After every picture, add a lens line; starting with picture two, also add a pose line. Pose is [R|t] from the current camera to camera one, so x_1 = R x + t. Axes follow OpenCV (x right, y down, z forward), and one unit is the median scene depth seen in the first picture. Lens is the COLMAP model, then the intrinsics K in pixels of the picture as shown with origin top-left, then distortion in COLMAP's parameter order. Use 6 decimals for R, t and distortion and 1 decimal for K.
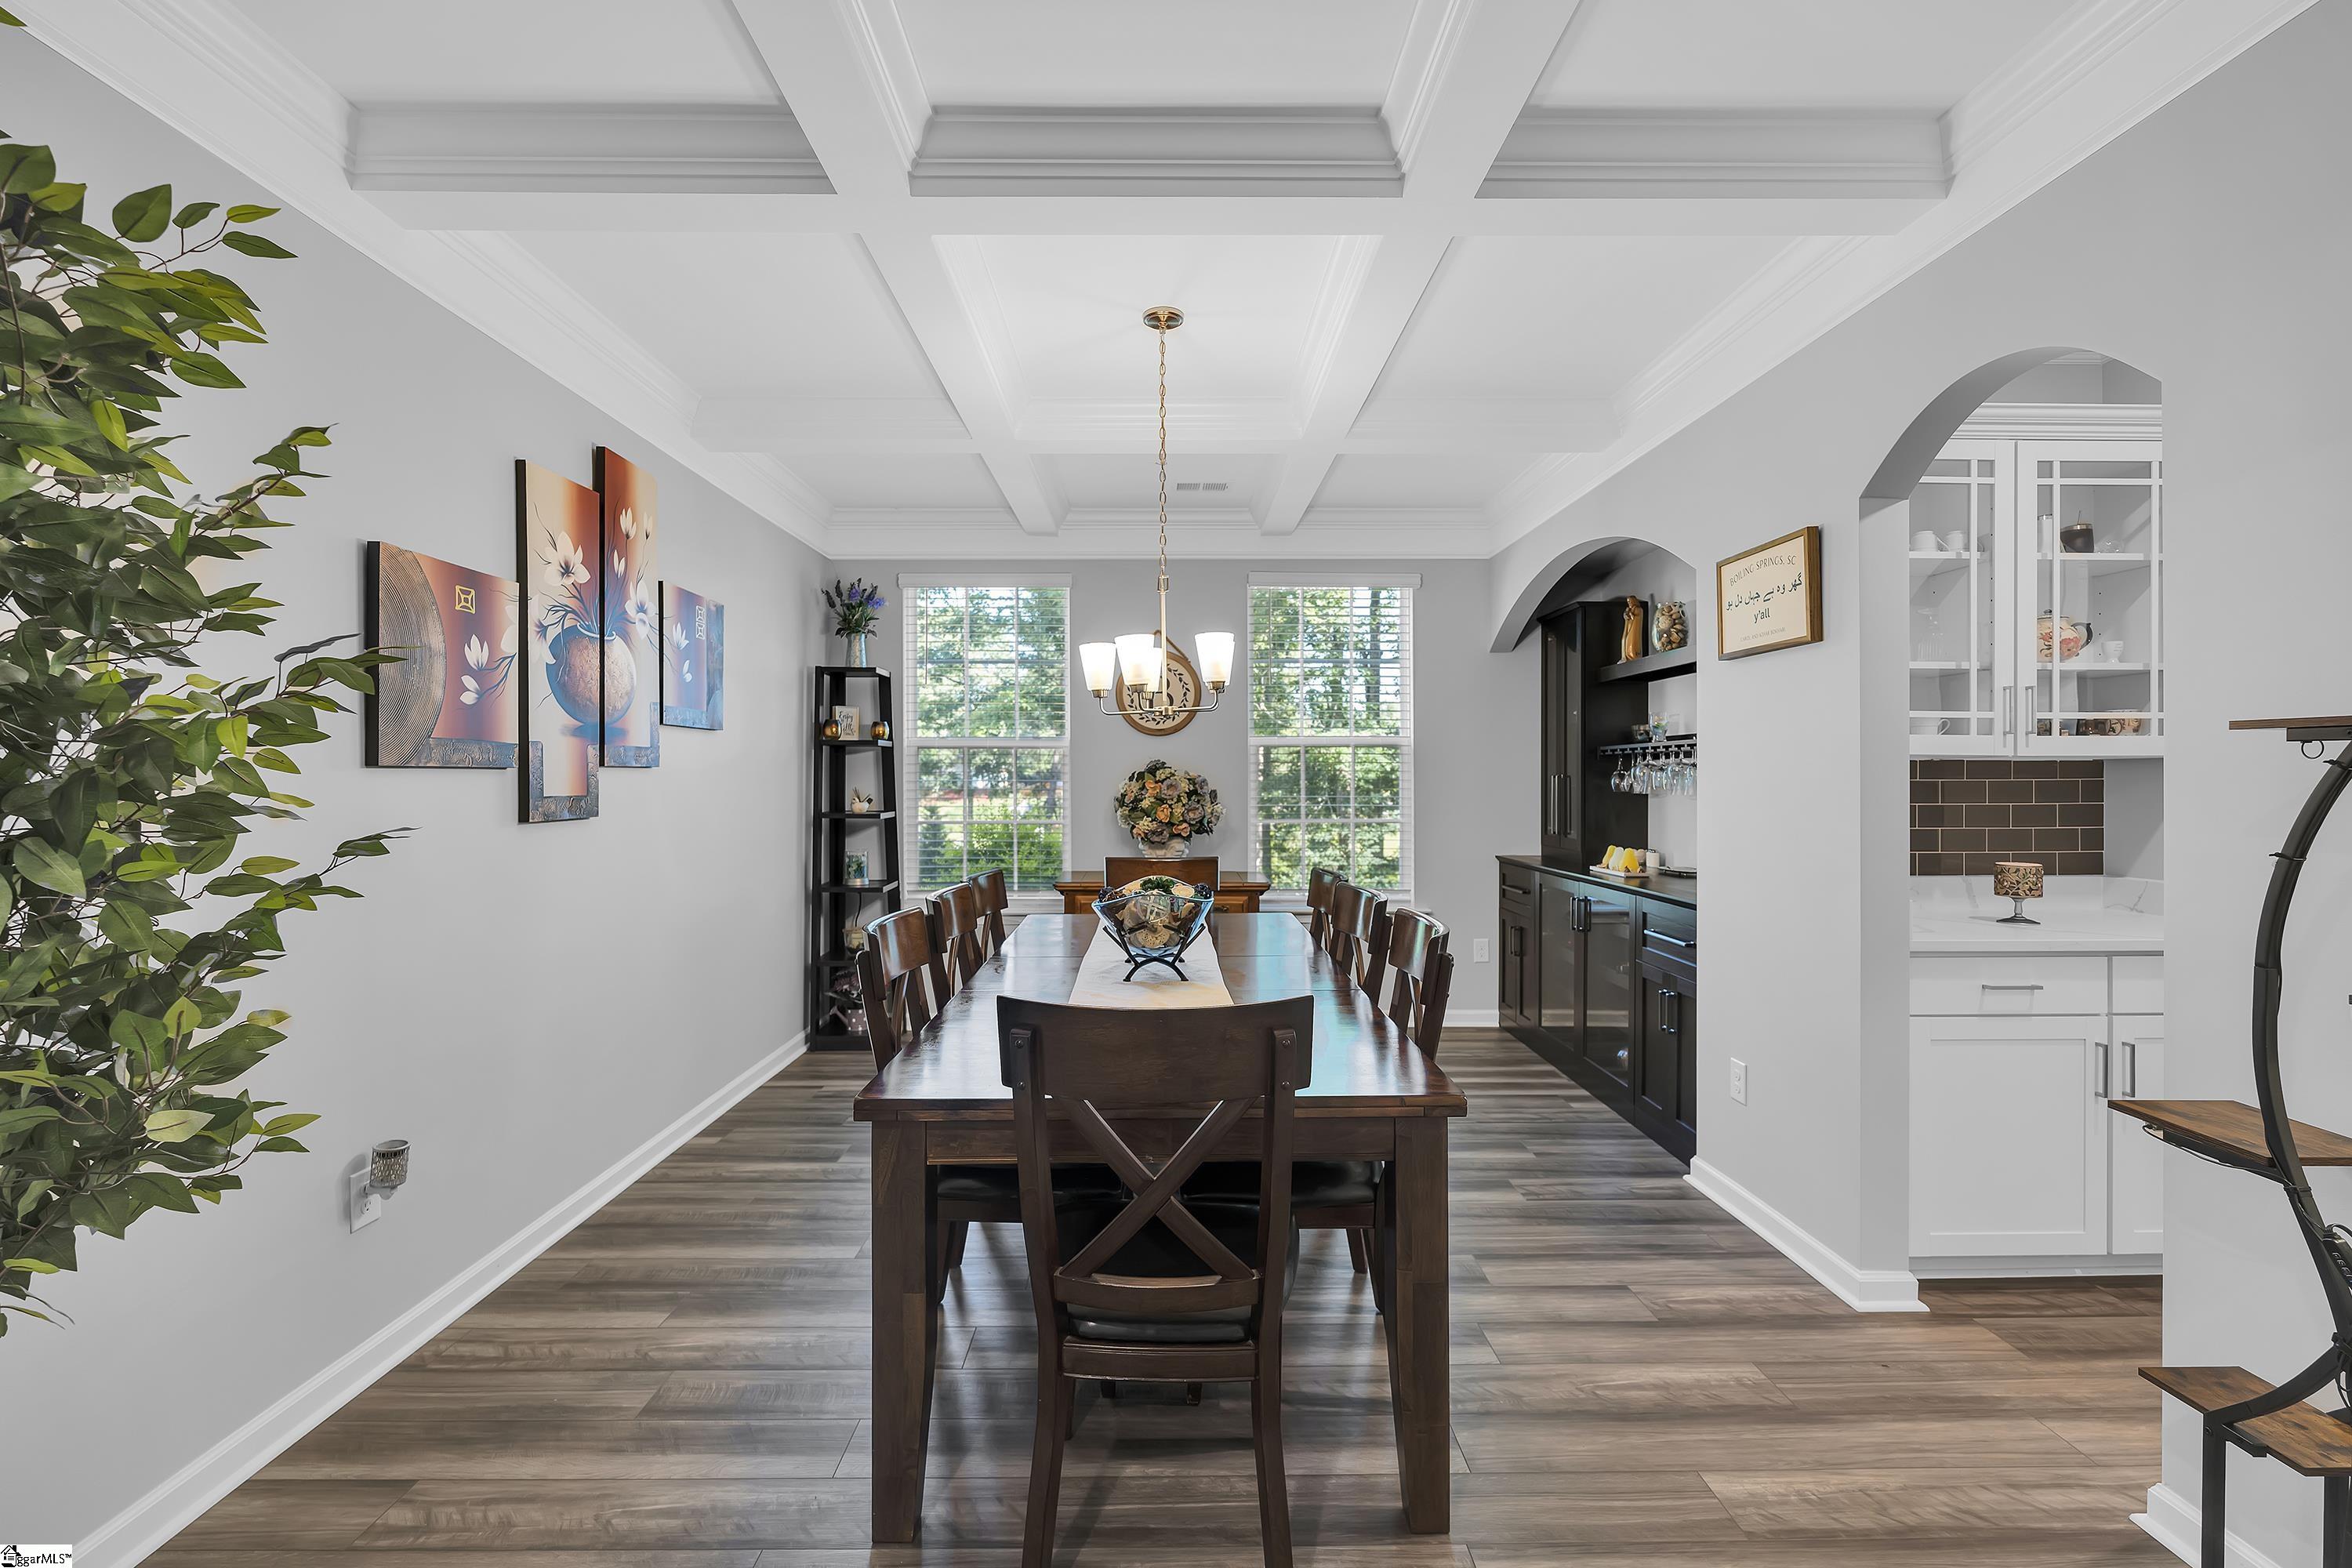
lens RADIAL K [[1248.8, 0, 1222.6], [0, 1248.8, 771.5], [0, 0, 1]] dist [-0.000253, -0.000001]
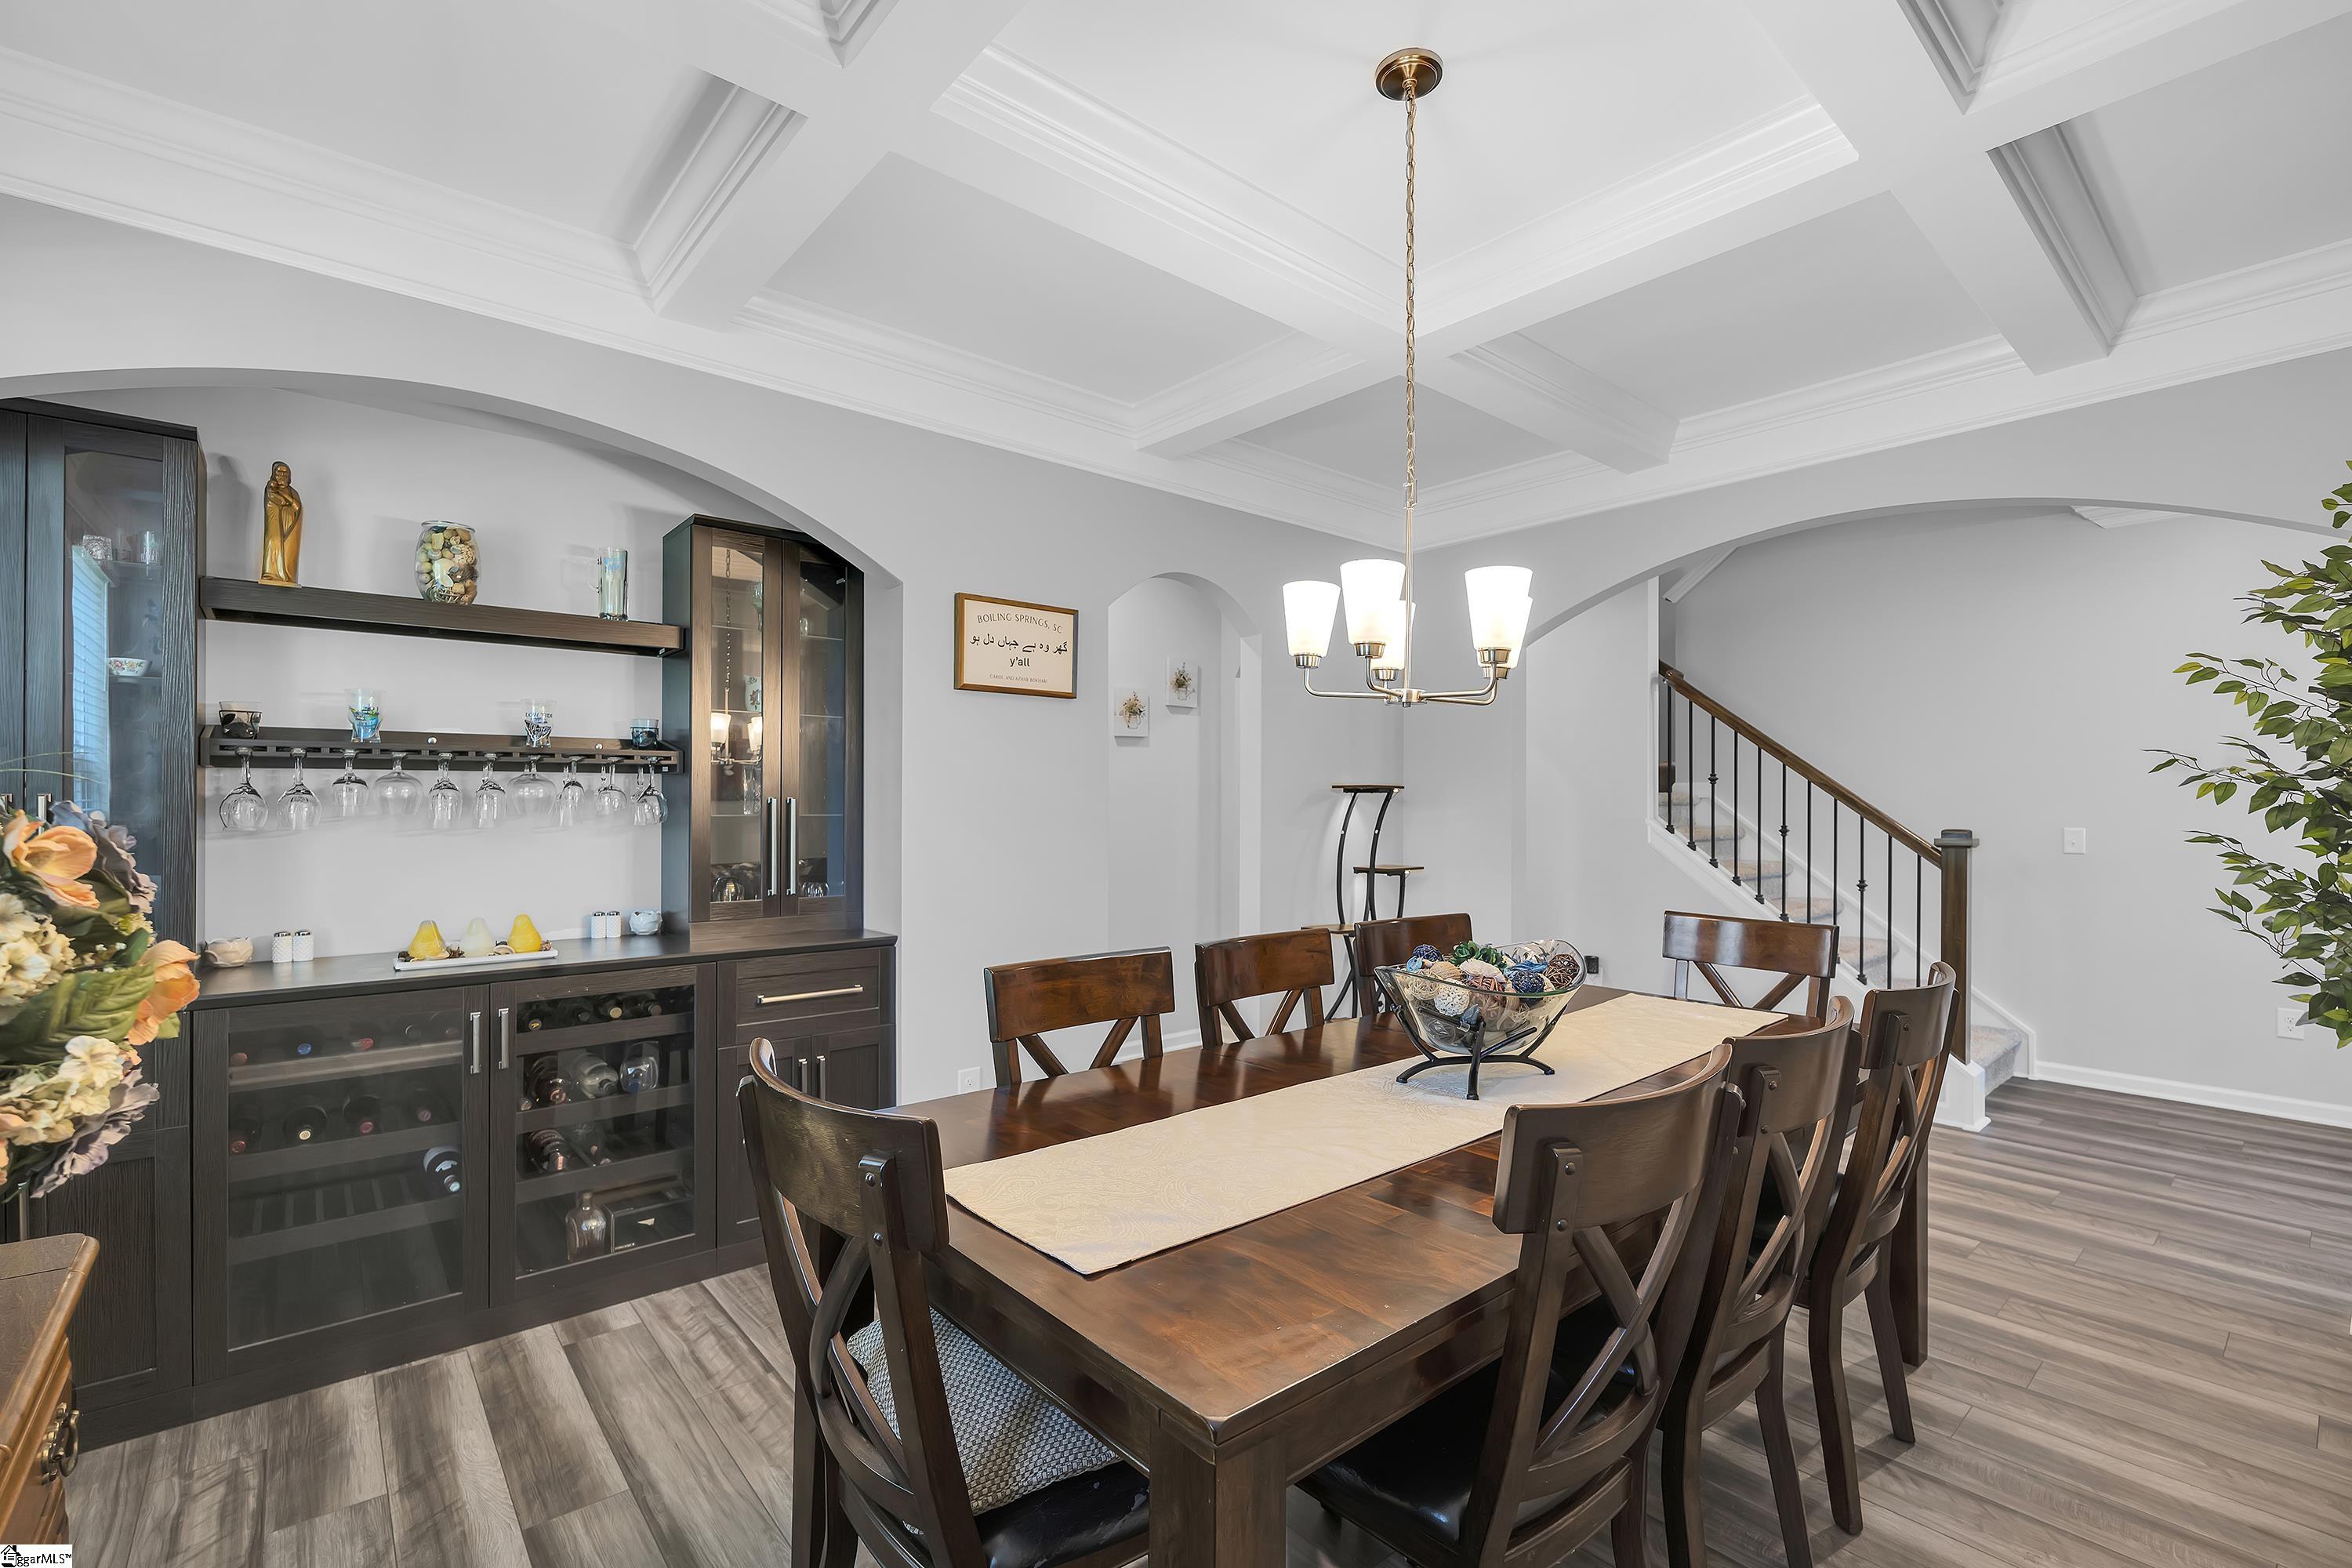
lens RADIAL K [[1051.0, 0, 1176.0], [0, 1051.0, 784.0], [0, 0, 1]] dist [-0.001129, -0.000226]
pose [[-0.635238, 0.004544, 0.772303, -0.263068], [-0.013225, 0.999772, -0.016760, 0.000566], [-0.772203, -0.020860, -0.635033, 0.975806]]
